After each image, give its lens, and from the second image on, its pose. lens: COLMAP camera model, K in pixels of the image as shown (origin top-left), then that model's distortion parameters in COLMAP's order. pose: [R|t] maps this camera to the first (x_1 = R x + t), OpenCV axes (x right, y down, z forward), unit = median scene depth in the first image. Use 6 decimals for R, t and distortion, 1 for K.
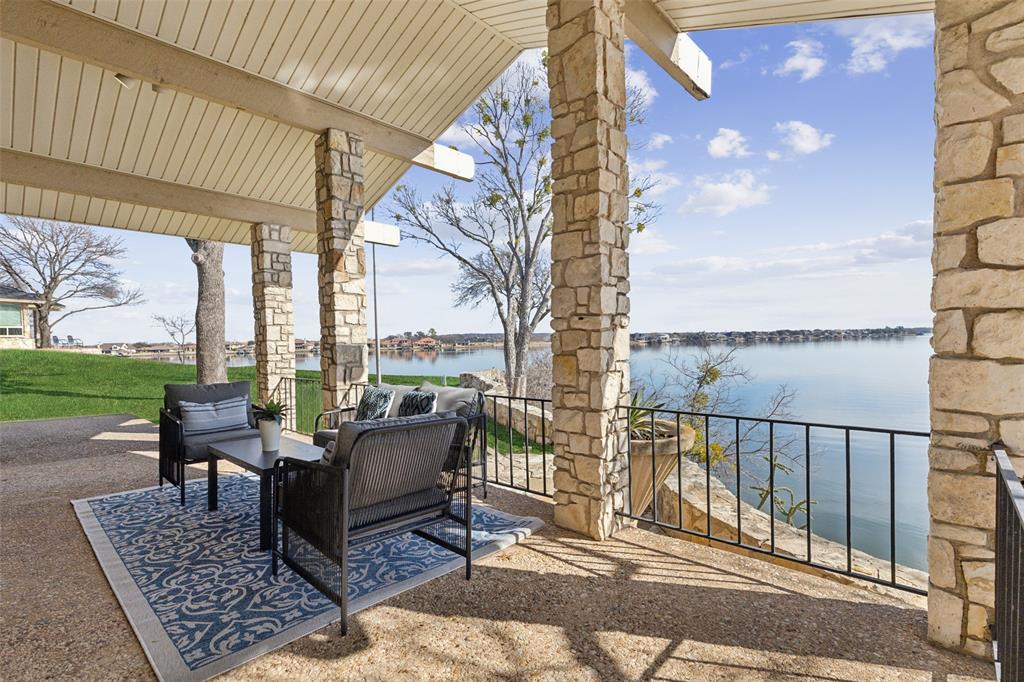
lens RADIAL K [[476.6, 0, 514.7], [0, 476.6, 344.6], [0, 0, 1]] dist [0.000539, 0.020729]
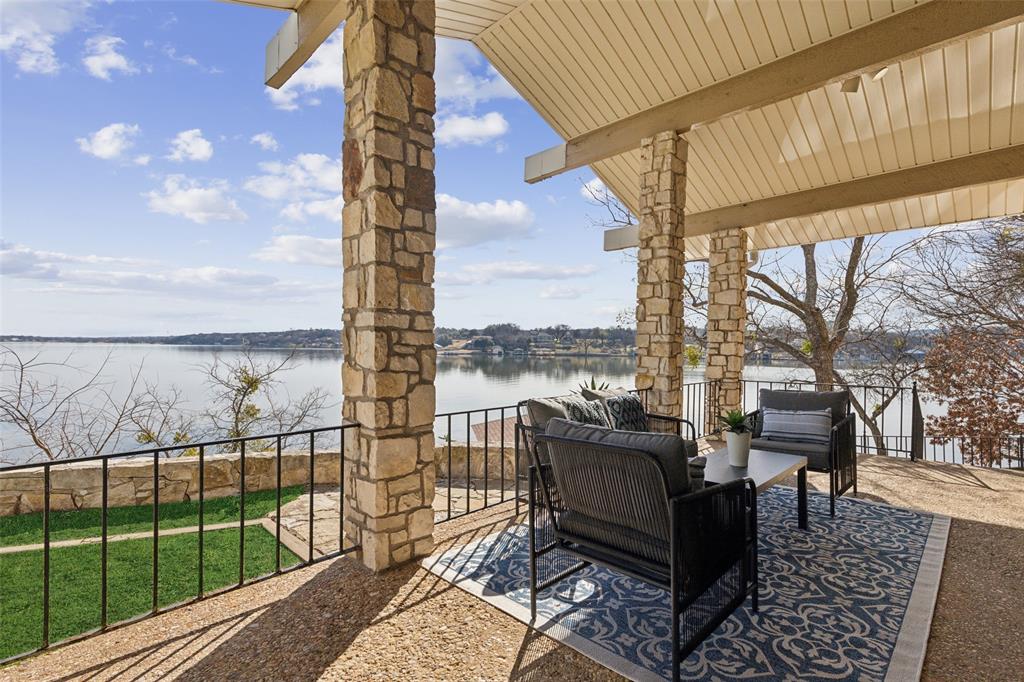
lens RADIAL K [[476.6, 0, 514.7], [0, 476.6, 344.6], [0, 0, 1]] dist [0.000539, 0.020729]
pose [[0.007302, 0.046633, 0.998885, -0.982669], [0.006238, 0.998890, -0.046679, 0.035364], [-0.999954, 0.006572, 0.007003, 1.001155]]
